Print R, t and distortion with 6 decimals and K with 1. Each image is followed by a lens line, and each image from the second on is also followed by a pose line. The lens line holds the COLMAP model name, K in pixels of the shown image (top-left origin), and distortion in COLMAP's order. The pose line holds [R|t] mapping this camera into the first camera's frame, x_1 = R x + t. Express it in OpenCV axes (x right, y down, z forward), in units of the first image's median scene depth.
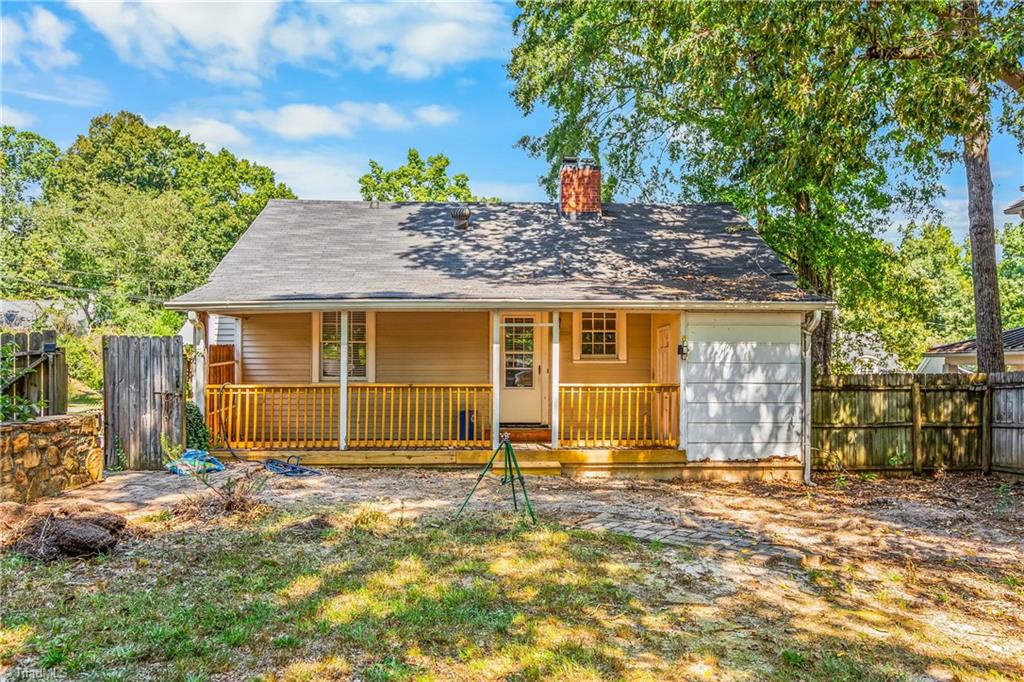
lens RADIAL K [[693.1, 0, 511.2], [0, 693.1, 351.4], [0, 0, 1]] dist [0.001229, 0.006002]
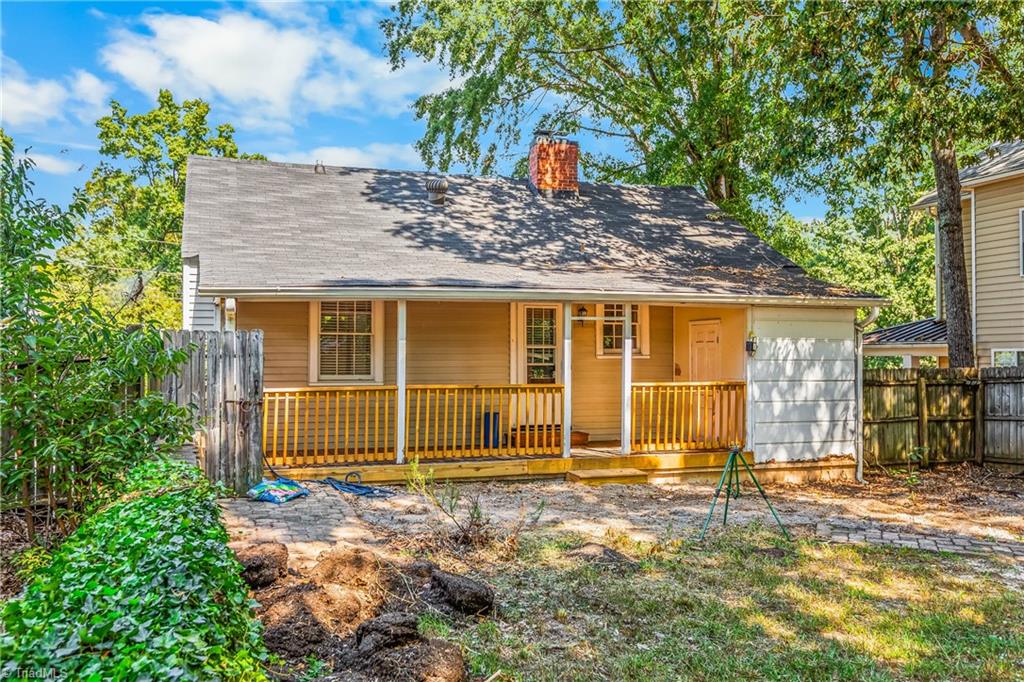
lens RADIAL K [[778.7, 0, 512.2], [0, 778.7, 332.6], [0, 0, 1]] dist [0.004911, -0.007133]
pose [[0.972128, 0.006679, 0.234354, -0.316612], [-0.005376, 0.999966, -0.006197, -0.012418], [-0.234388, 0.004764, 0.972132, 0.034958]]
